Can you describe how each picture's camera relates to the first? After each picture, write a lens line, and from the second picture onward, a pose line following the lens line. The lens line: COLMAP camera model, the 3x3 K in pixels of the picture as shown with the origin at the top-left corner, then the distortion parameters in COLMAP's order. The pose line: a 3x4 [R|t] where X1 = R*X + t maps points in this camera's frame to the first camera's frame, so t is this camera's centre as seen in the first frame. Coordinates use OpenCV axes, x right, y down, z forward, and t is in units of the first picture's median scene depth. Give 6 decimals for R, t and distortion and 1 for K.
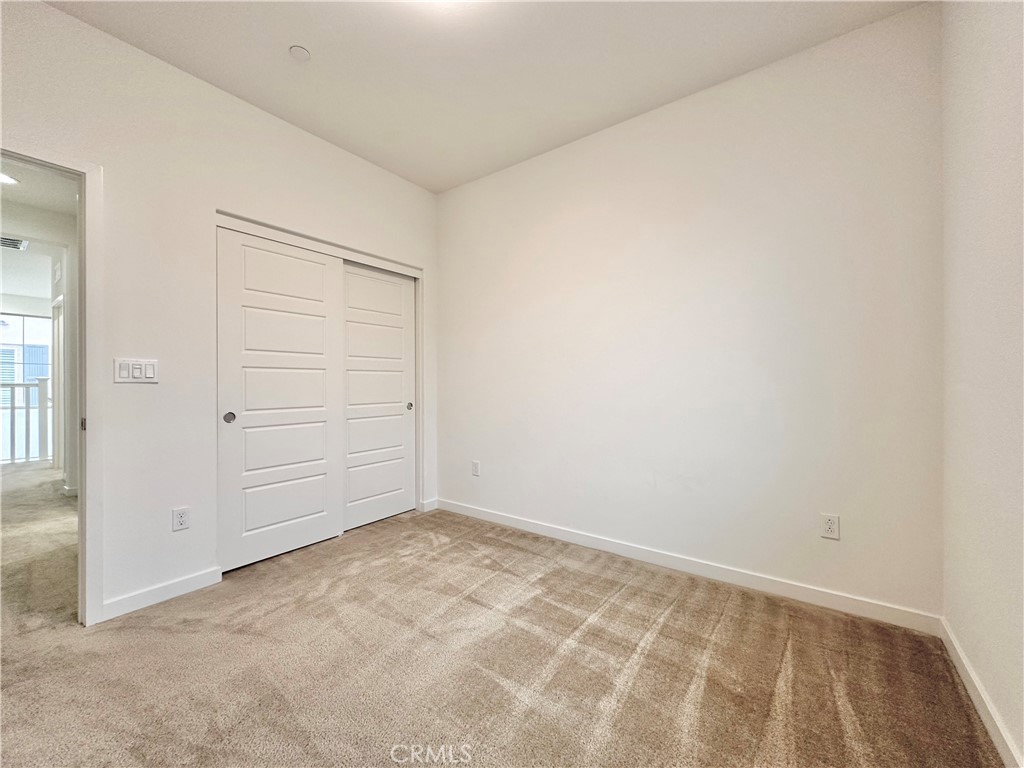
lens RADIAL K [[409.3, 0, 507.9], [0, 409.3, 385.1], [0, 0, 1]] dist [0.001832, 0.000077]
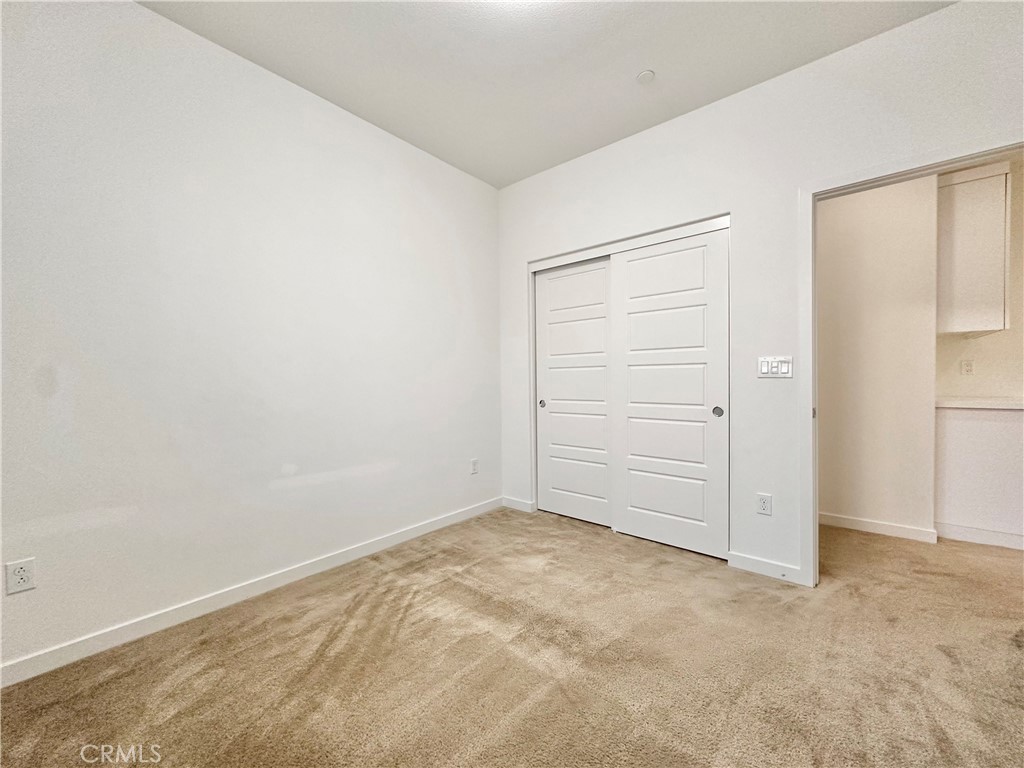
lens RADIAL K [[409.3, 0, 504.1], [0, 409.3, 382.3], [0, 0, 1]] dist [0.001832, 0.000077]
pose [[-0.135457, 0.007611, -0.990754, 0.563383], [0.000589, 0.999971, 0.007601, -0.005448], [0.990783, 0.000446, -0.135458, 0.797069]]
